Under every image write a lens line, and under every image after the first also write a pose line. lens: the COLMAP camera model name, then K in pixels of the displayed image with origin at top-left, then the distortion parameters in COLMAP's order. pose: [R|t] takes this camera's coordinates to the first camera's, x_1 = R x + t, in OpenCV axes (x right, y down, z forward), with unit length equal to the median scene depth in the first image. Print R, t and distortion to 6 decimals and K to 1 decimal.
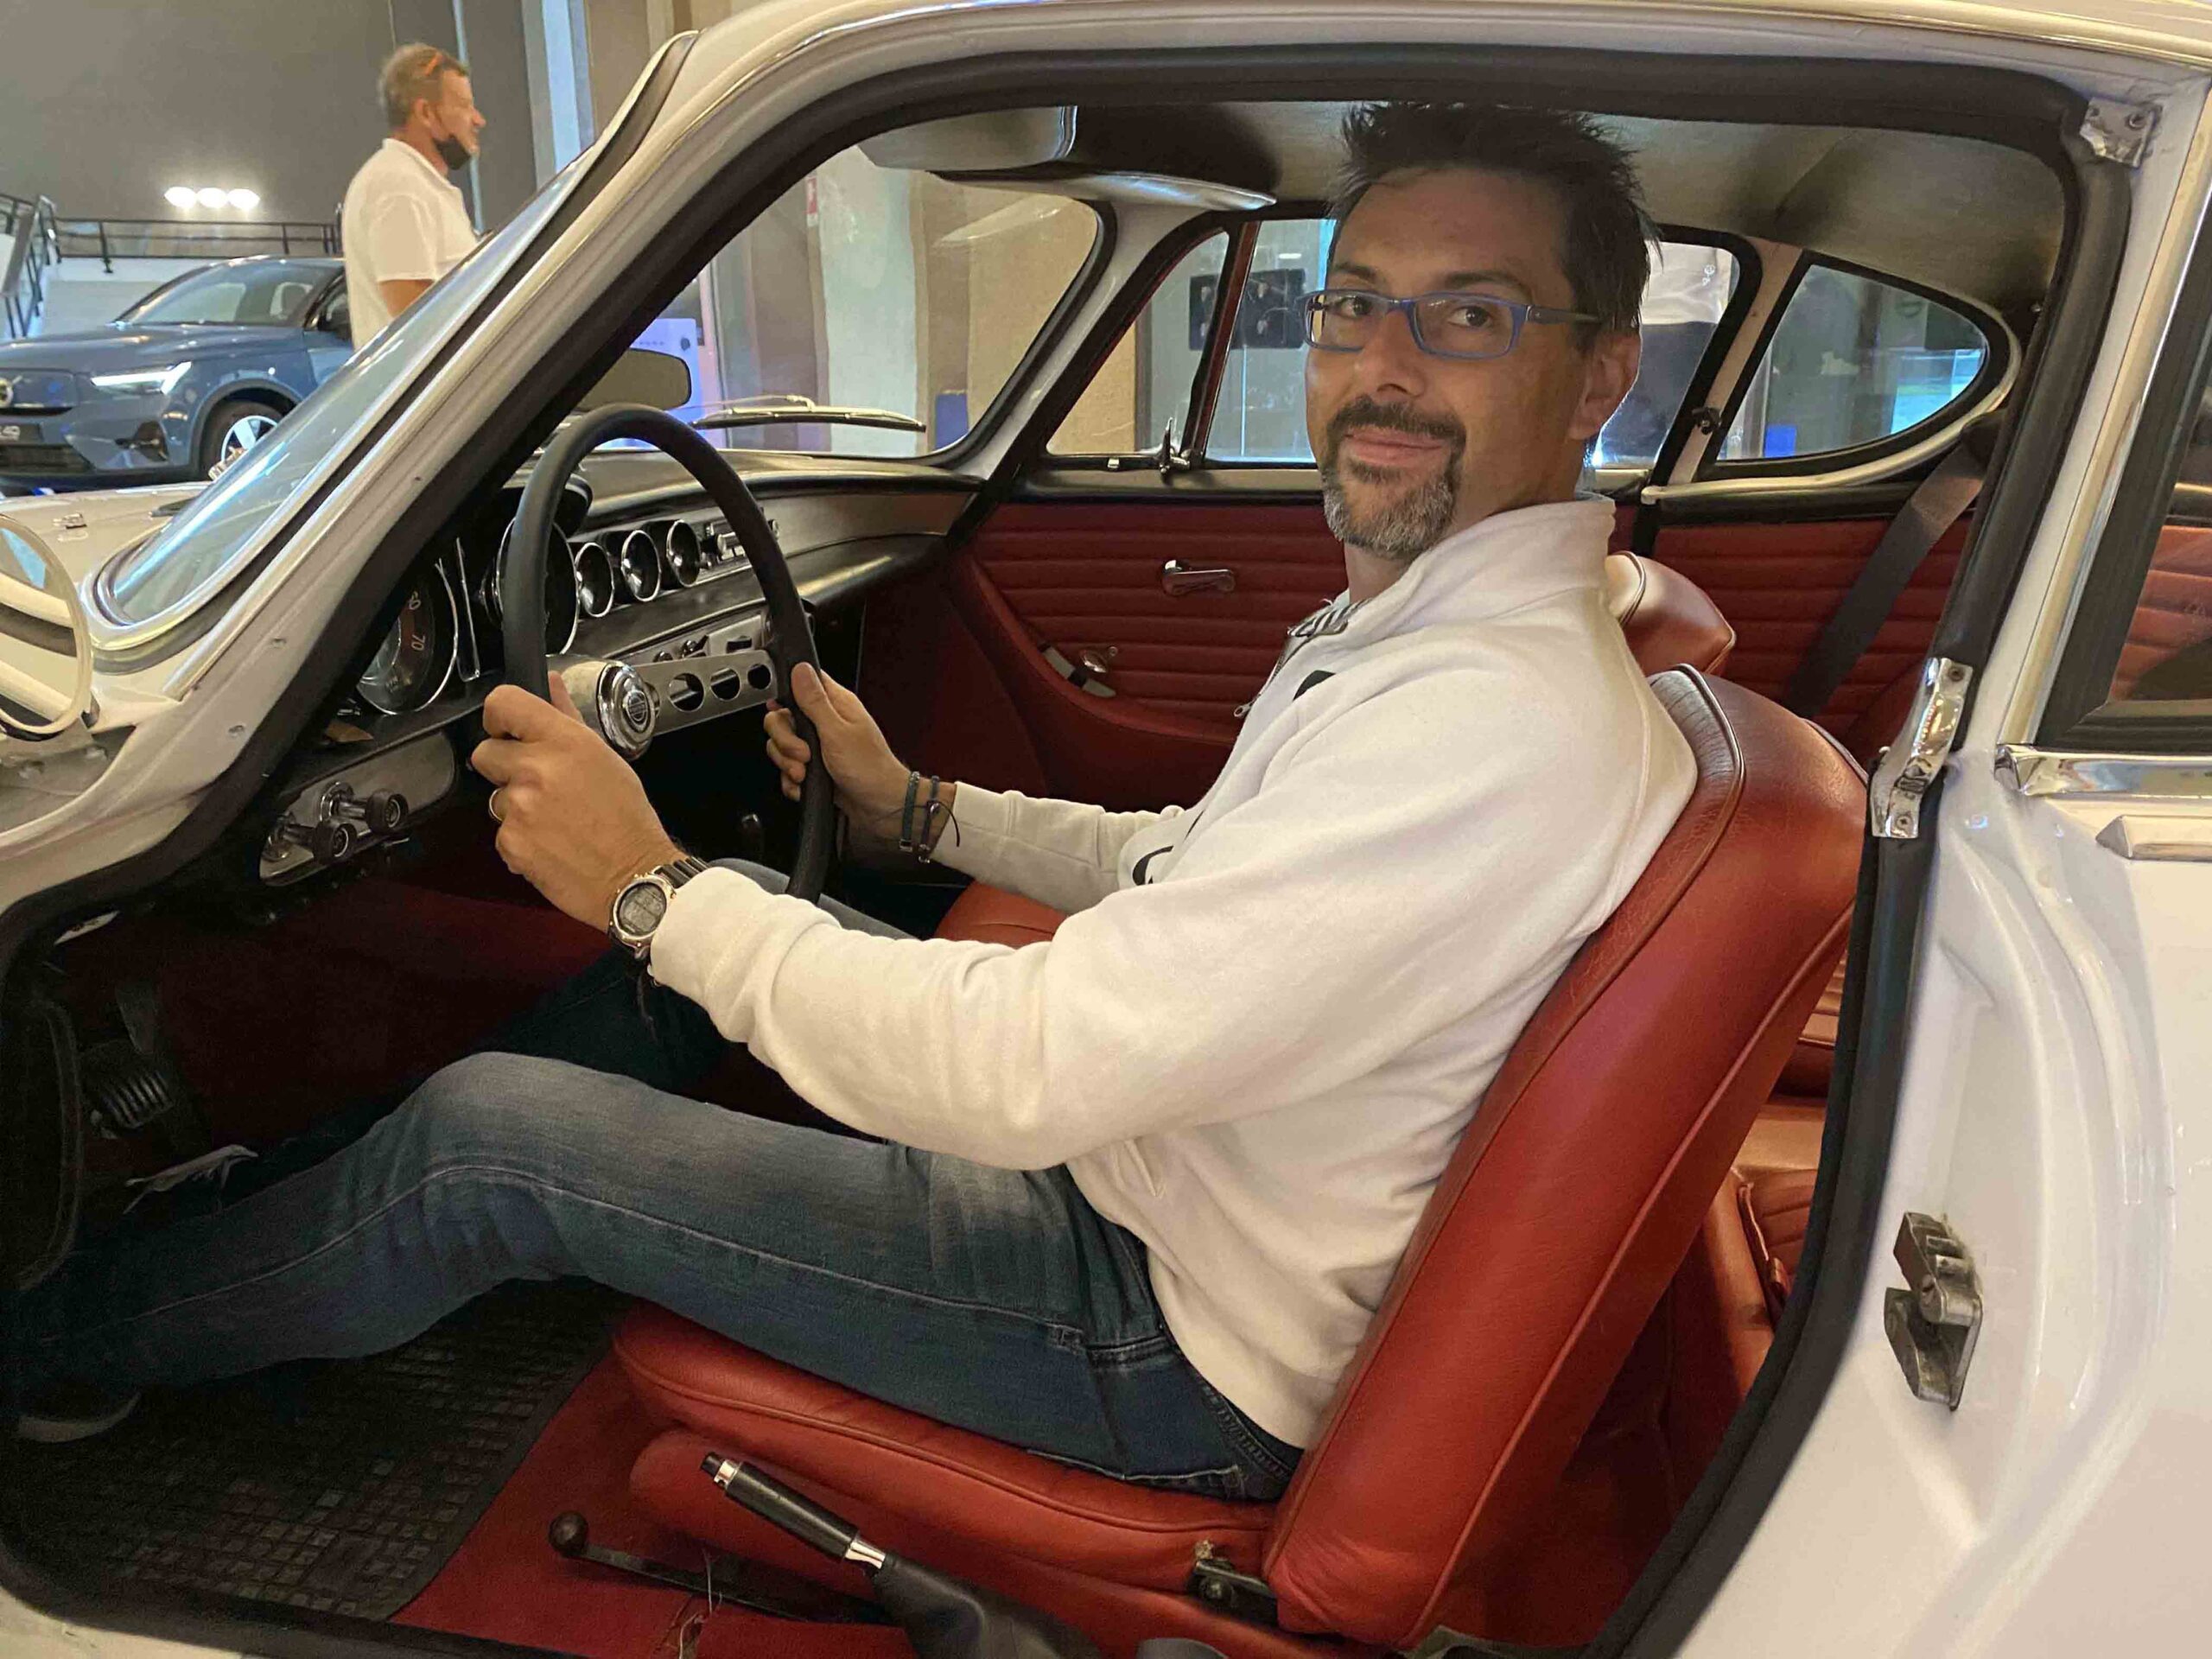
lens RADIAL K [[1692.0, 0, 1091.0], [0, 1692.0, 814.6], [0, 0, 1]] dist [0.005462, -0.000017]
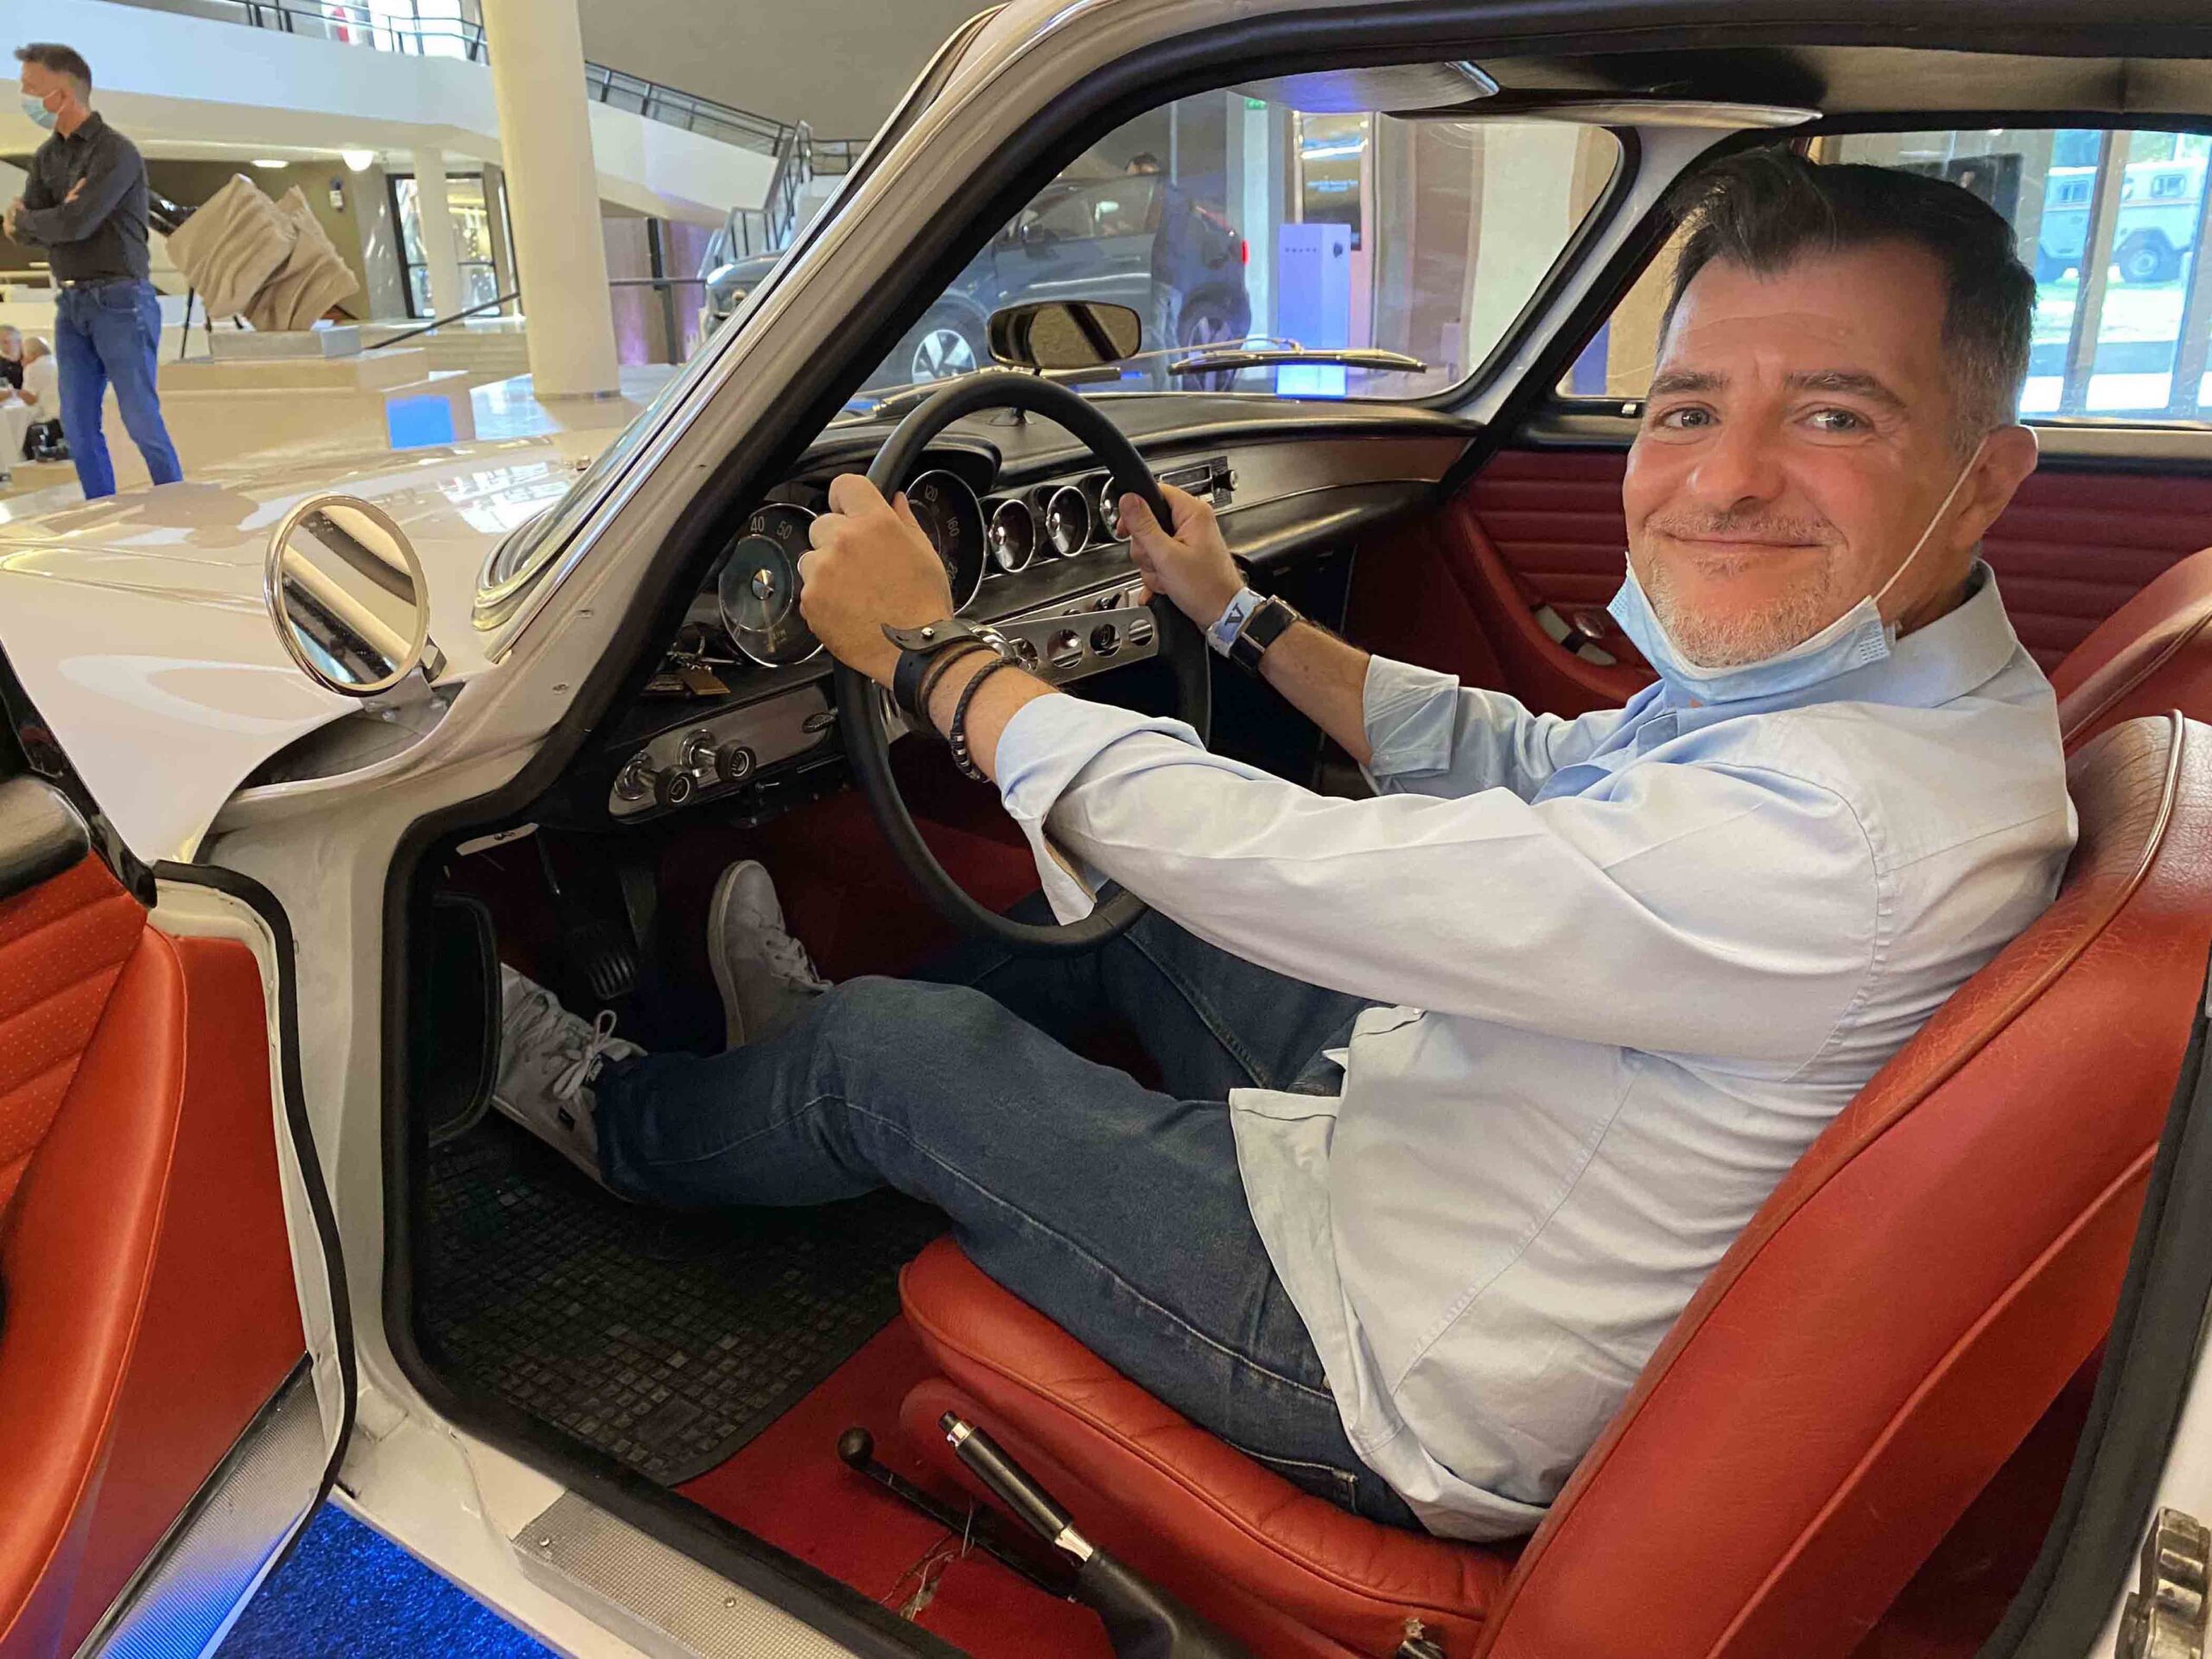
lens RADIAL K [[1690.0, 0, 1106.3], [0, 1690.0, 820.4], [0, 0, 1]] dist [0.011038, 0.000628]
pose [[0.932495, 0.102377, -0.346370, 0.106199], [-0.081931, 0.993946, 0.073207, -0.036756], [0.351768, -0.039887, 0.935237, 0.046437]]
